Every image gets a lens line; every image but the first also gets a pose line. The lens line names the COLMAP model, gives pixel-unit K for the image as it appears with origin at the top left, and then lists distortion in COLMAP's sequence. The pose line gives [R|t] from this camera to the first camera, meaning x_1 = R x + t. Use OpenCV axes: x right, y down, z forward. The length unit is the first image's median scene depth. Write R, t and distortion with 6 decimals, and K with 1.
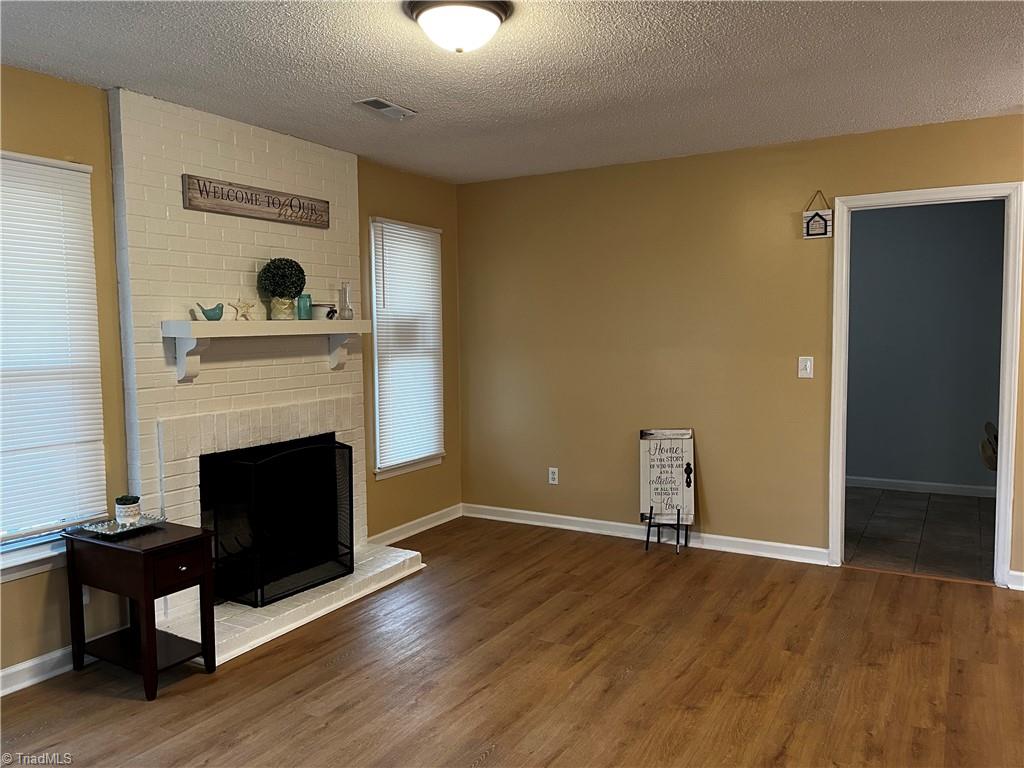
lens RADIAL K [[778.4, 0, 511.5], [0, 778.4, 384.4], [0, 0, 1]] dist [0.039673, -0.012157]
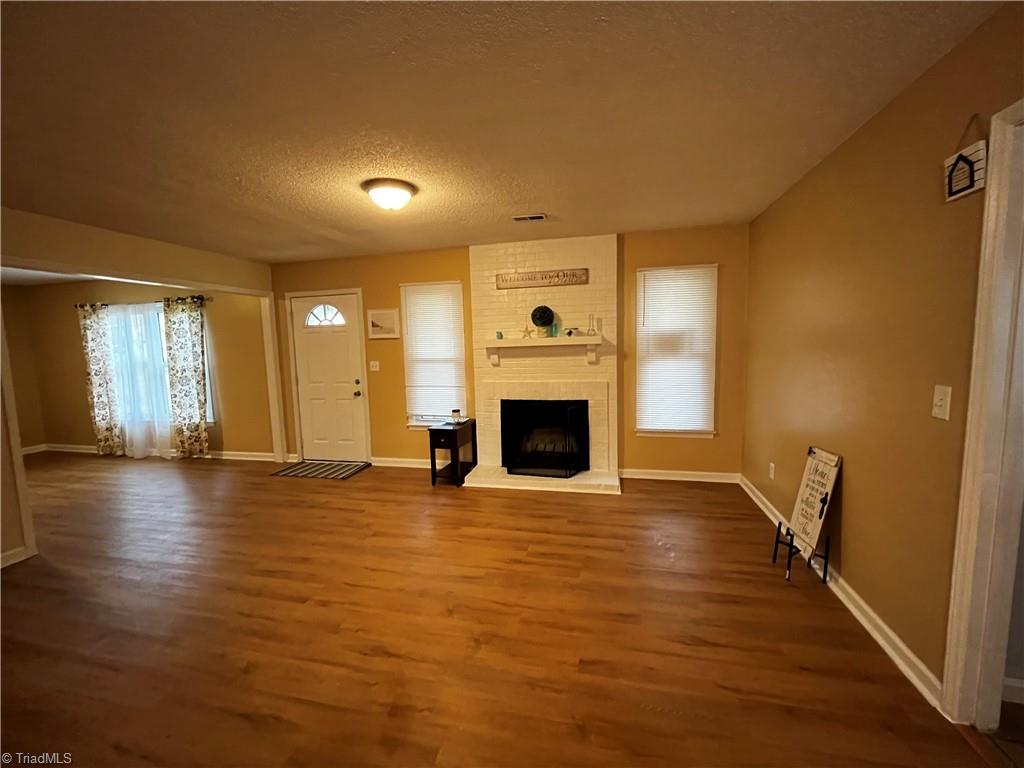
lens RADIAL K [[414.9, 0, 512.7], [0, 414.9, 383.1], [0, 0, 1]] dist [-0.001987, -0.000302]
pose [[0.282655, 0.099035, -0.954095, 0.649159], [-0.048627, 0.994856, 0.088860, -0.054911], [0.957988, 0.021278, 0.286017, 0.603442]]
